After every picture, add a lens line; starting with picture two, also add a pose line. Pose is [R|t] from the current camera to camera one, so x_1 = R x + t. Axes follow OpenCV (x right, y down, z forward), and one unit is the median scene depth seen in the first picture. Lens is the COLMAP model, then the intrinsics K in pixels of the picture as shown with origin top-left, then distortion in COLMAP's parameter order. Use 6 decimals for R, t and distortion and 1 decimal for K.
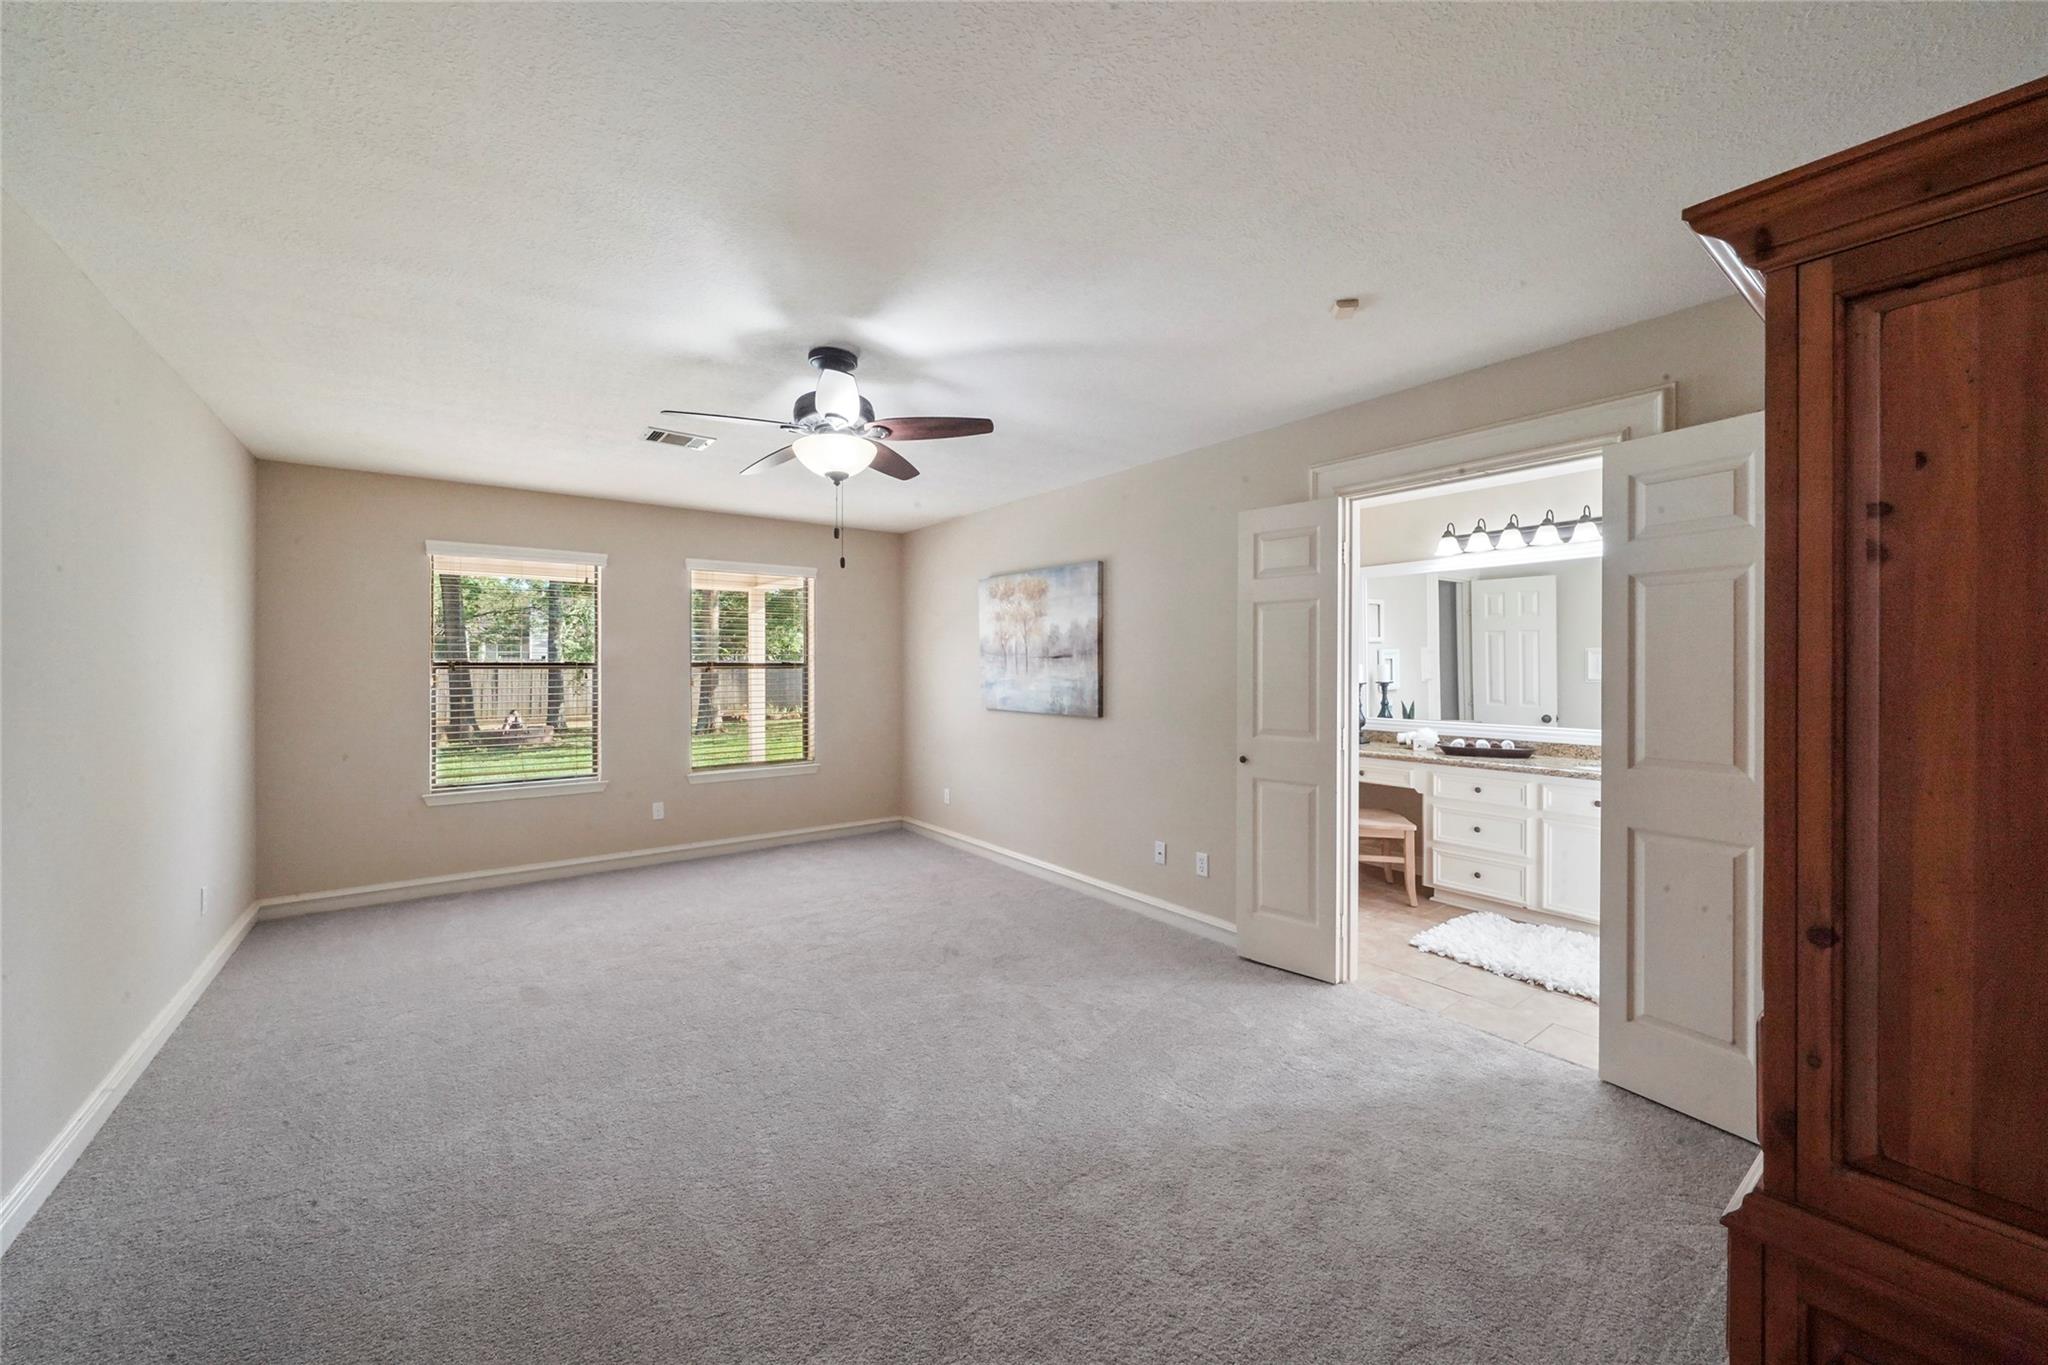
lens RADIAL K [[767.8, 0, 1024.0], [0, 767.8, 682.5], [0, 0, 1]] dist [0.000365, 0.000016]
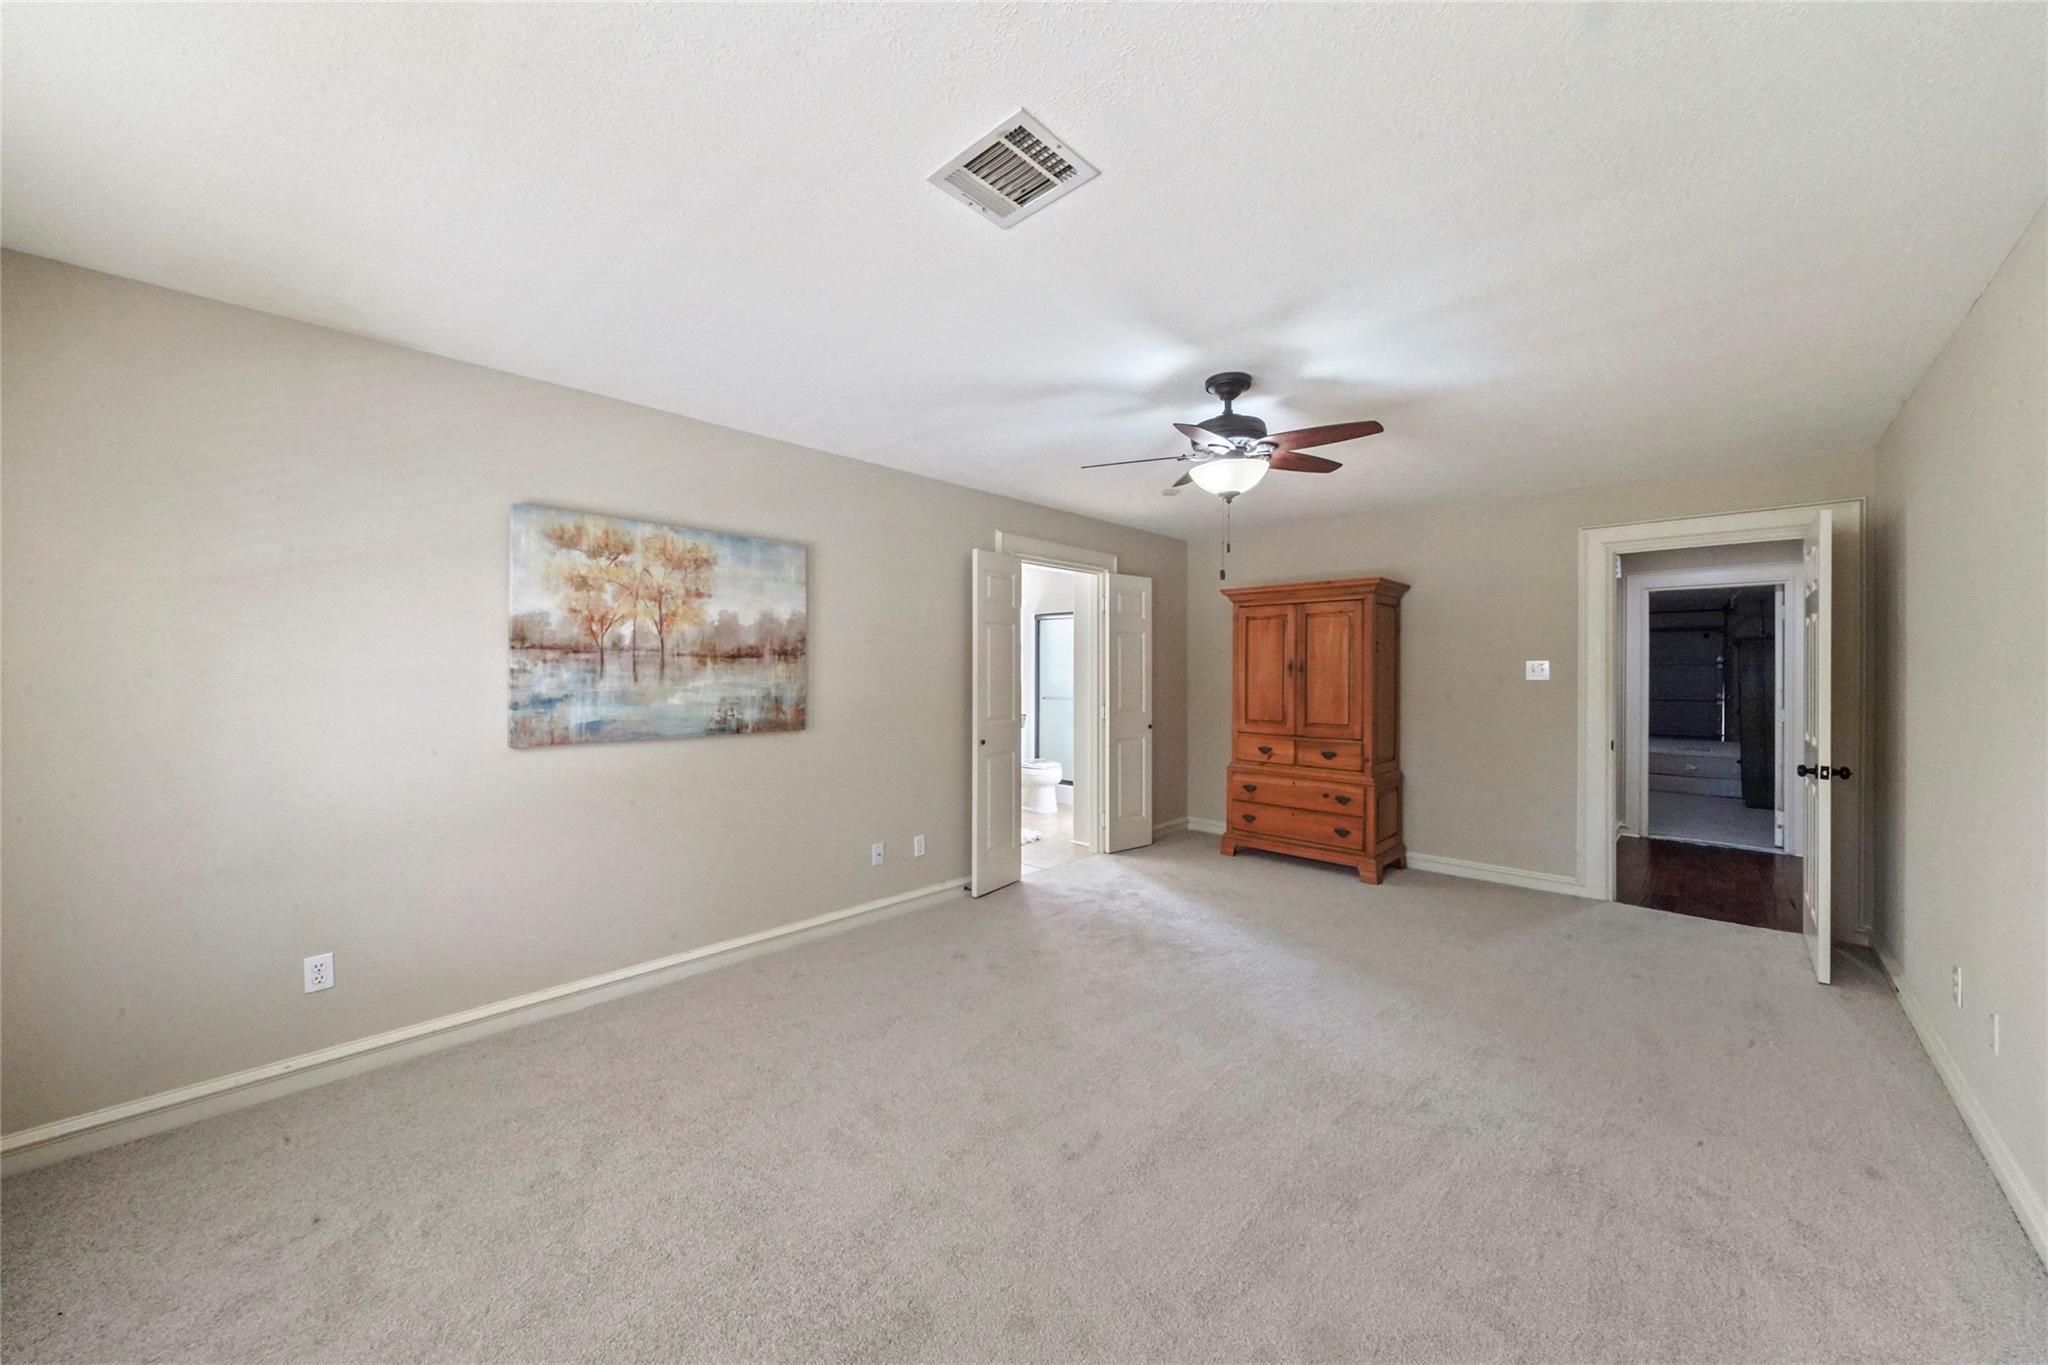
lens RADIAL K [[708.4, 0, 1022.1], [0, 708.4, 658.2], [0, 0, 1]] dist [-0.000308, -0.000047]
pose [[-0.153350, -0.003095, 0.988167, -0.655575], [-0.000929, 0.999995, 0.002987, -0.033159], [-0.988172, -0.000460, -0.153352, 0.811295]]
